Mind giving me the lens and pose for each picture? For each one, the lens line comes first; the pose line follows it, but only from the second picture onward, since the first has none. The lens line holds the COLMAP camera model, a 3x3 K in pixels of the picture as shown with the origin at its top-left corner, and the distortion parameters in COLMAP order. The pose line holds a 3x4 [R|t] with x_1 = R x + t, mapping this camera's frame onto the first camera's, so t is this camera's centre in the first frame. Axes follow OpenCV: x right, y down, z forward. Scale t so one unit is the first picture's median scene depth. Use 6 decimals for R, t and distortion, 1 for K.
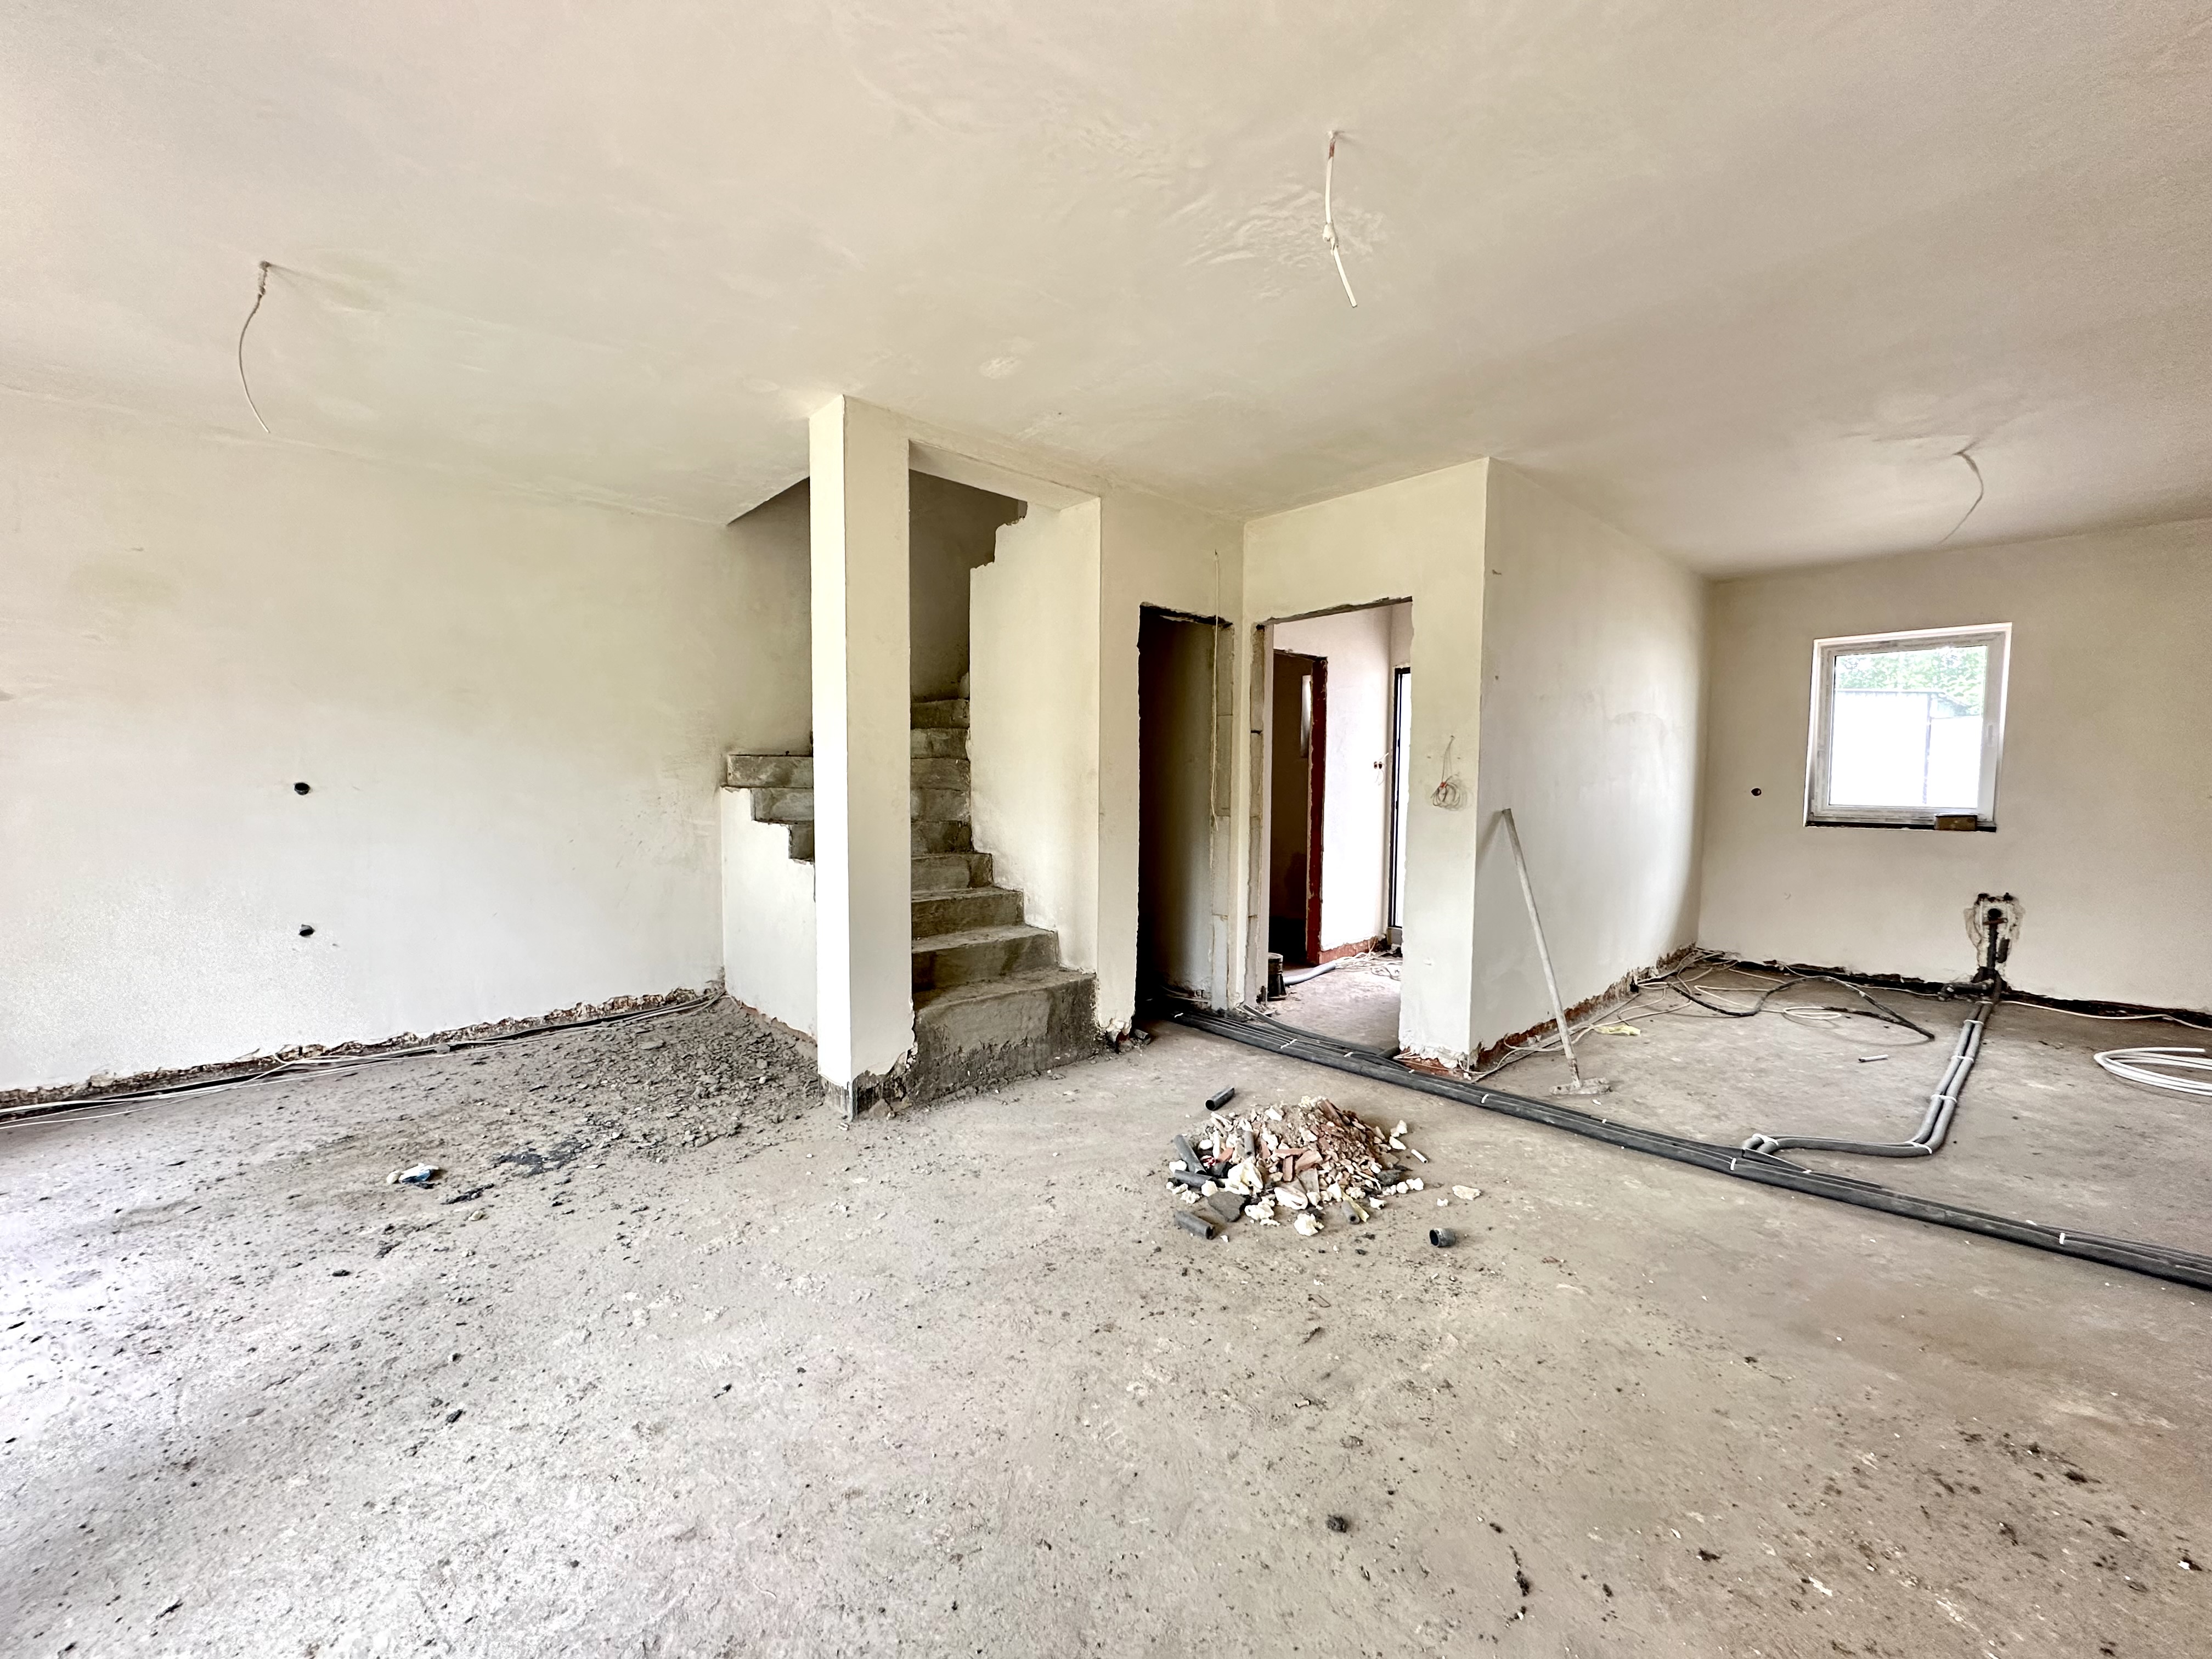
lens RADIAL K [[884.8, 0, 1105.3], [0, 884.8, 833.9], [0, 0, 1]] dist [-0.000754, -0.000171]
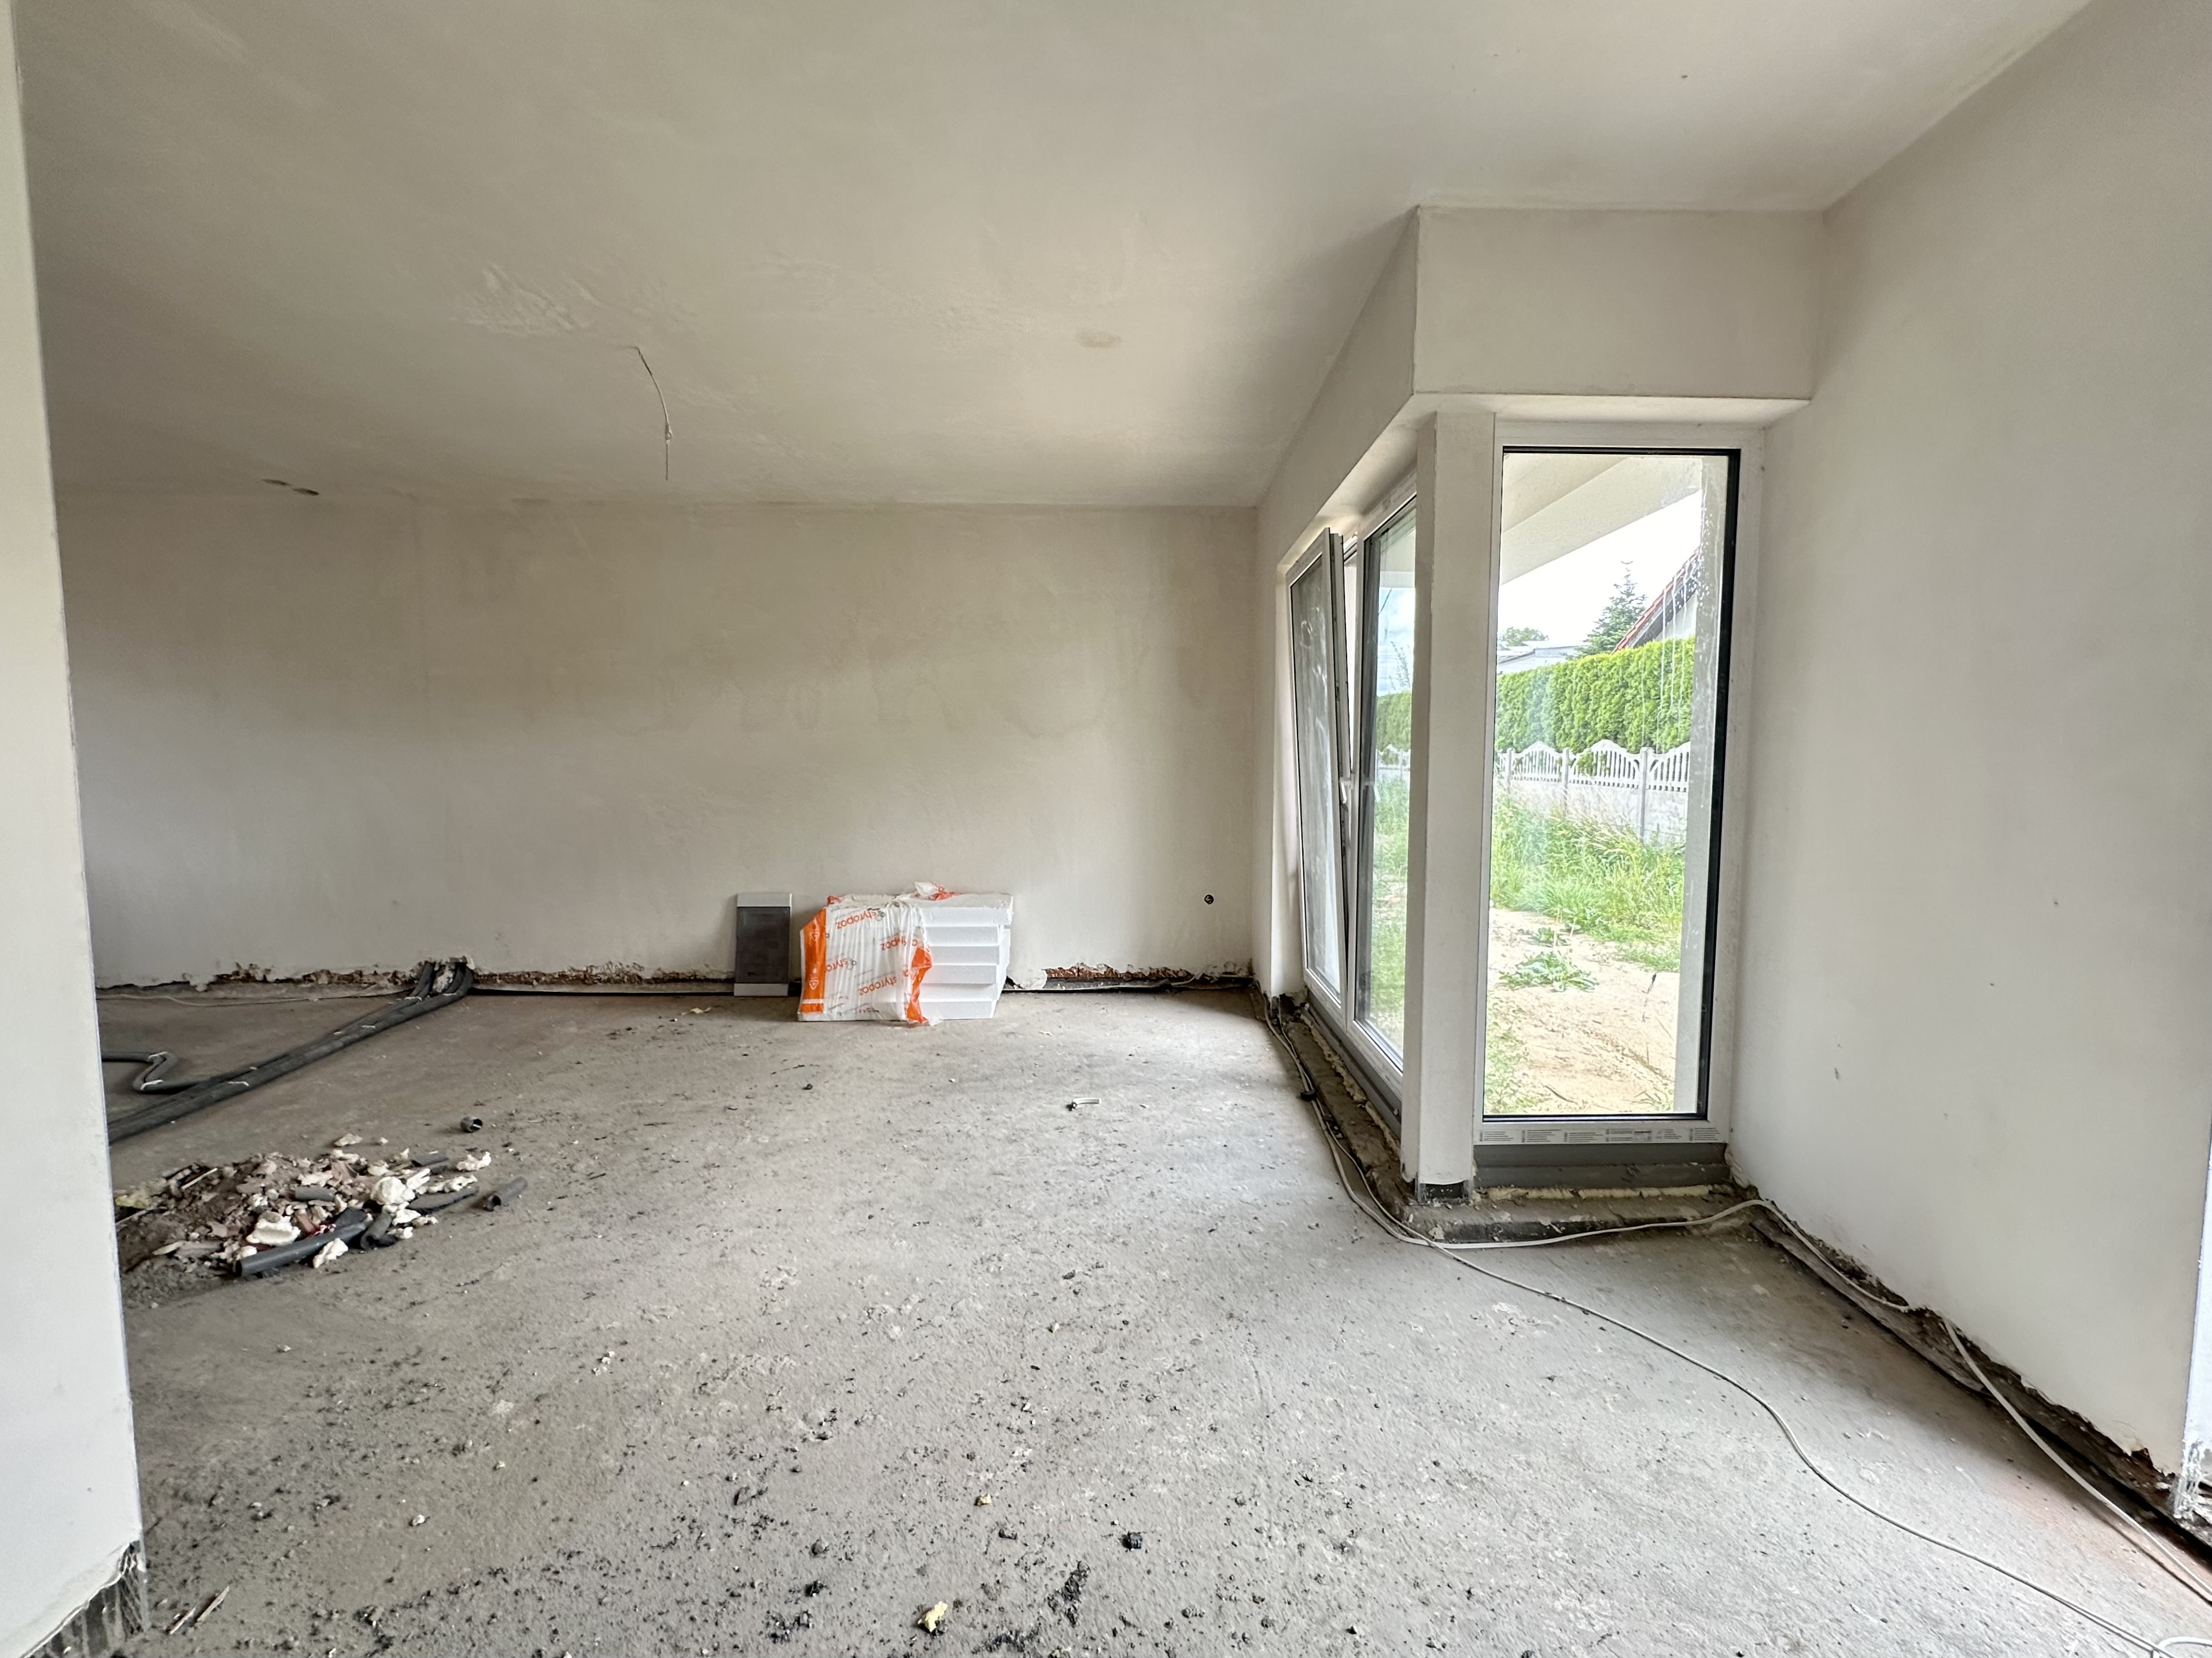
lens RADIAL K [[884.6, 0, 1111.8], [0, 884.6, 826.9], [0, 0, 1]] dist [-0.000754, -0.000171]
pose [[-0.728815, -0.061350, 0.681957, -1.456172], [0.032732, 0.991717, 0.124197, -0.110498], [-0.683928, 0.112839, -0.720770, 1.635228]]
